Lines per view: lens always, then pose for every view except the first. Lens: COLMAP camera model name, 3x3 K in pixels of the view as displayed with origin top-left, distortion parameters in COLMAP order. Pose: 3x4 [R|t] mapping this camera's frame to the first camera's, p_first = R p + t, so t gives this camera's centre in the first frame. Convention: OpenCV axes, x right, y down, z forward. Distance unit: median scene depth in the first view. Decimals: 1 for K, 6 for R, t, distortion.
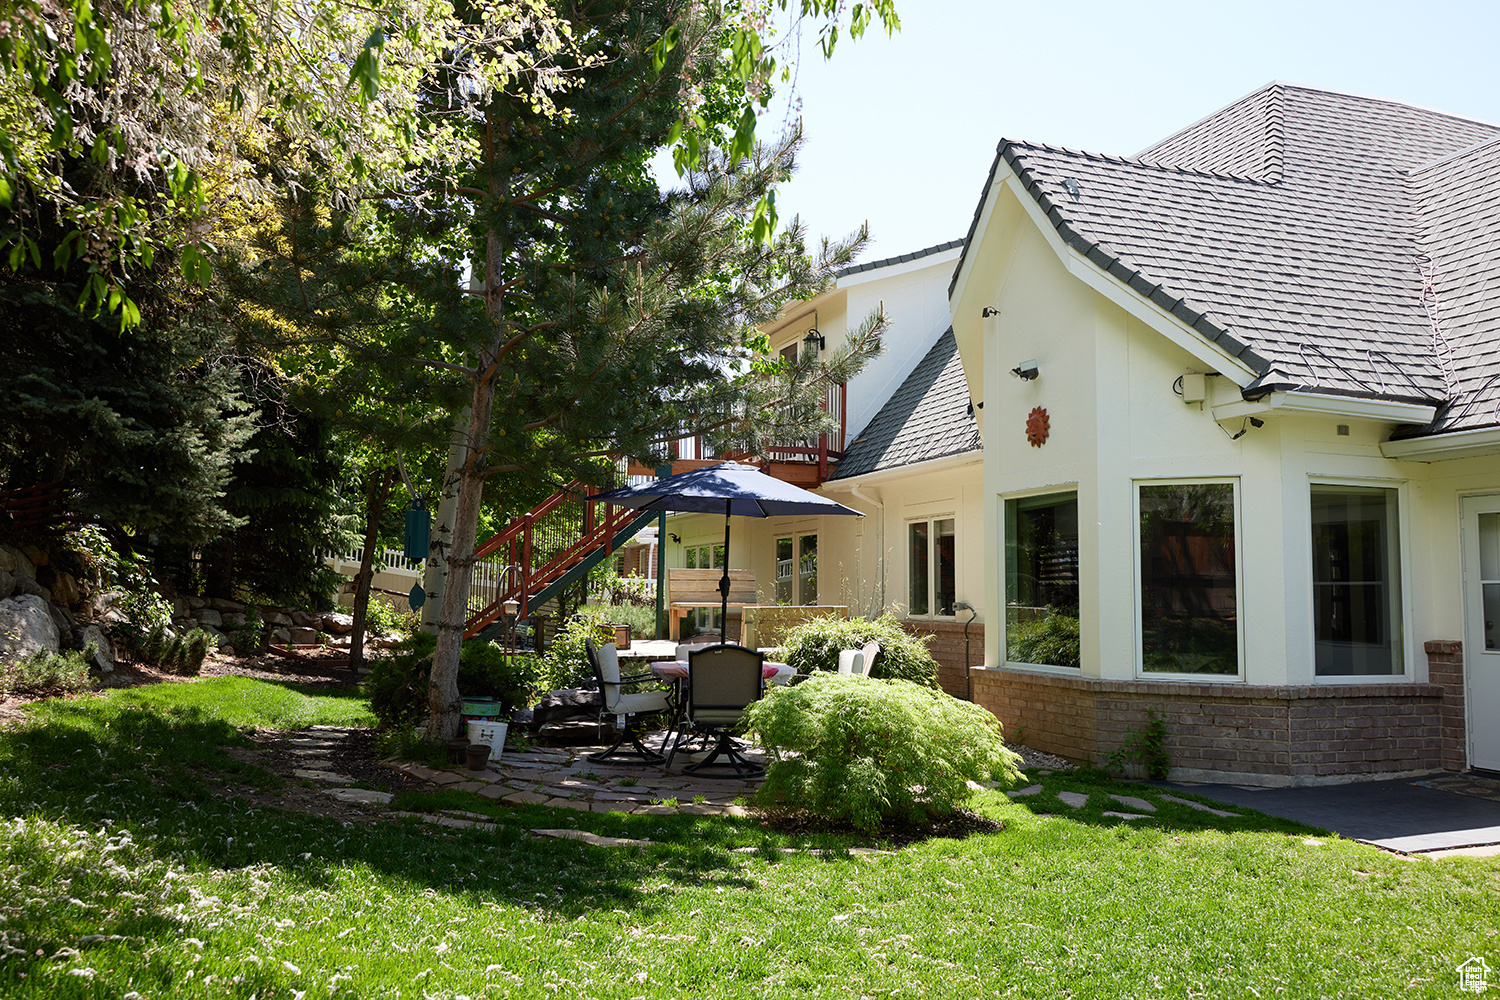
lens RADIAL K [[1186.6, 0, 750.0], [0, 1186.6, 500.0], [0, 0, 1]] dist [-0.007850, -0.000901]
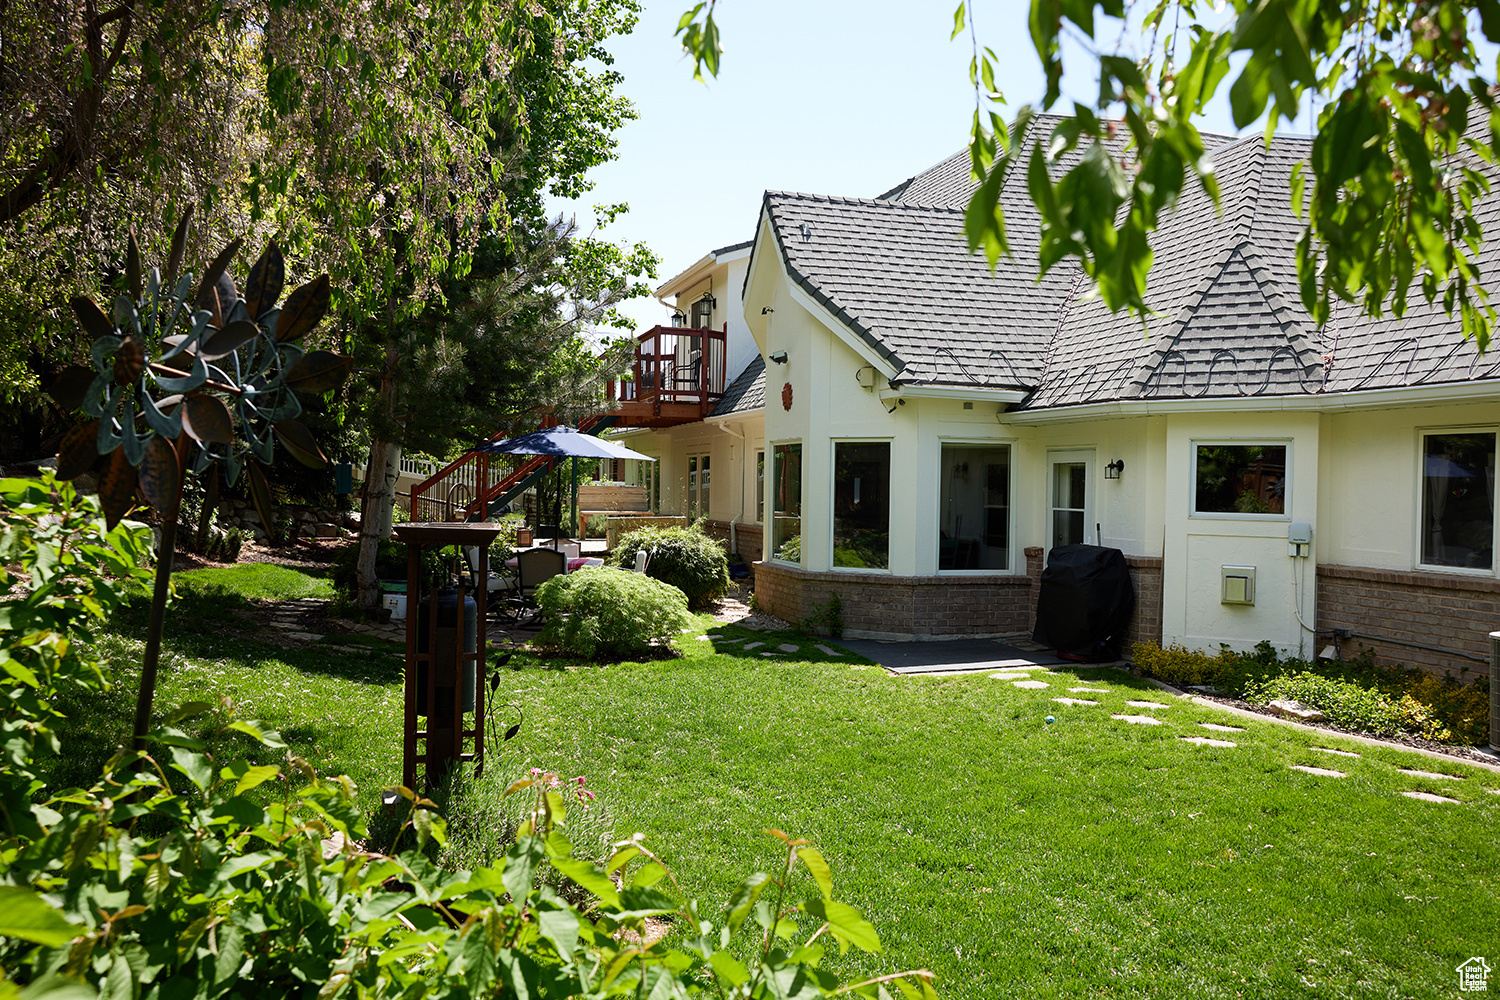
lens RADIAL K [[1169.5, 0, 750.0], [0, 1169.5, 500.0], [0, 0, 1]] dist [0.000538, 0.000797]
pose [[0.998974, 0.004794, -0.045022, 0.297085], [-0.000537, 0.995562, 0.094102, -0.079800], [0.045274, -0.093982, 0.994544, -0.480939]]
